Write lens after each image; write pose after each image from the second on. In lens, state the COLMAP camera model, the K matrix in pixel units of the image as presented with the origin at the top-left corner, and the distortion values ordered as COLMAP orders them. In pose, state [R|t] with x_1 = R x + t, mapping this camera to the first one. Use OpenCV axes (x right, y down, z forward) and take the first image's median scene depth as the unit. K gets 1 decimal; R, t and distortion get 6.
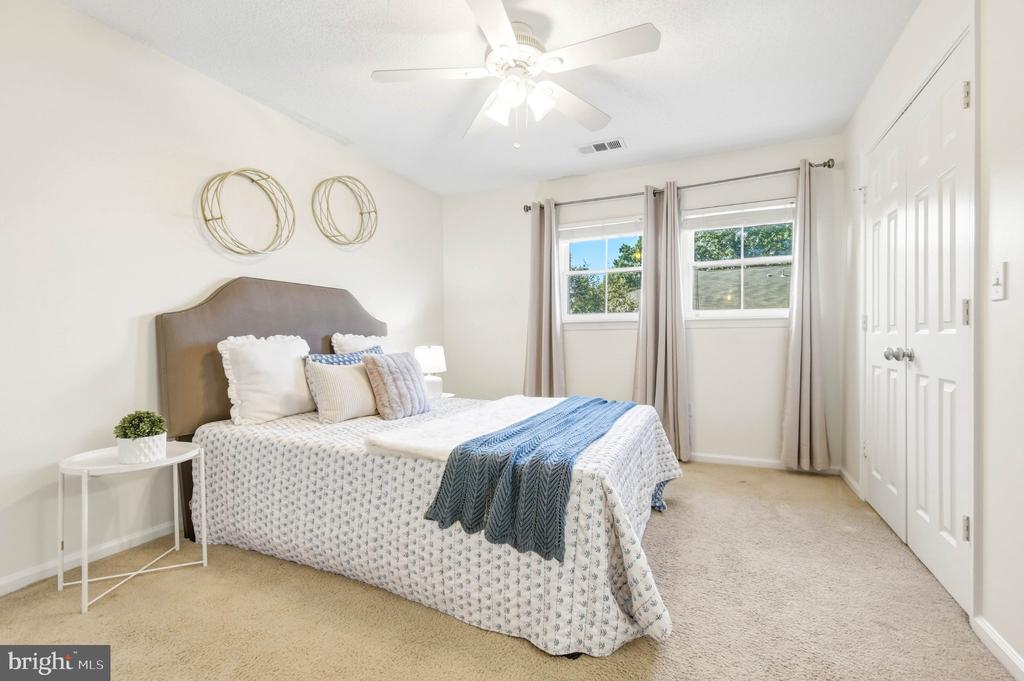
lens RADIAL K [[467.1, 0, 517.5], [0, 467.1, 337.3], [0, 0, 1]] dist [0.009499, -0.004445]
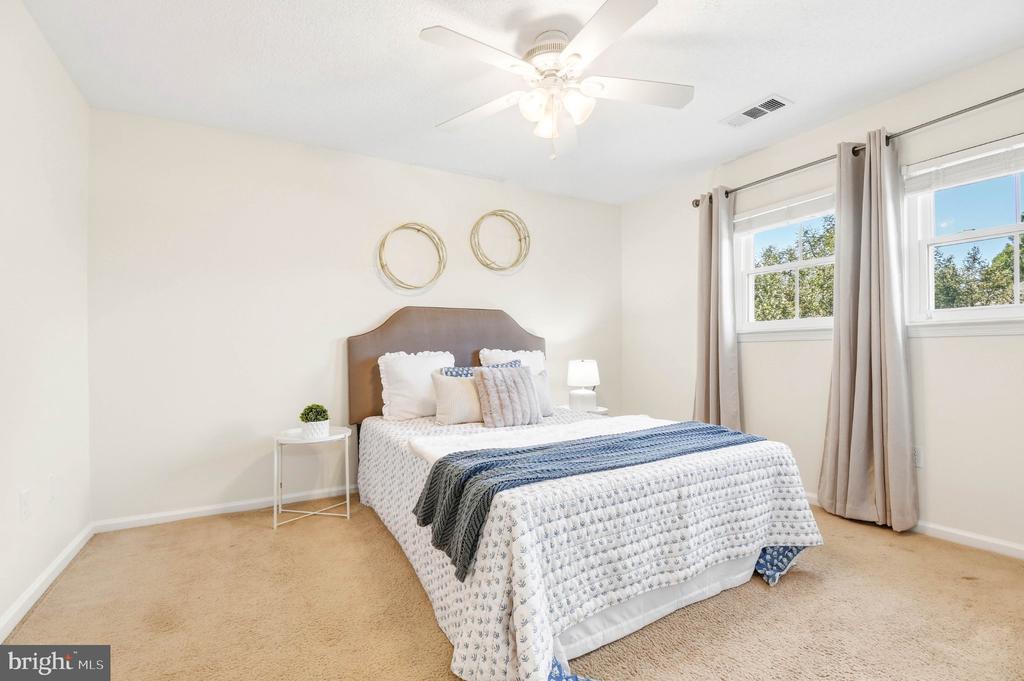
lens RADIAL K [[467.1, 0, 512.1], [0, 467.1, 347.6], [0, 0, 1]] dist [0.009499, -0.004445]
pose [[0.798278, -0.005175, -0.602267, 0.402176], [0.007584, 0.999970, 0.001459, -0.013850], [0.602241, -0.005732, 0.798293, 0.133702]]
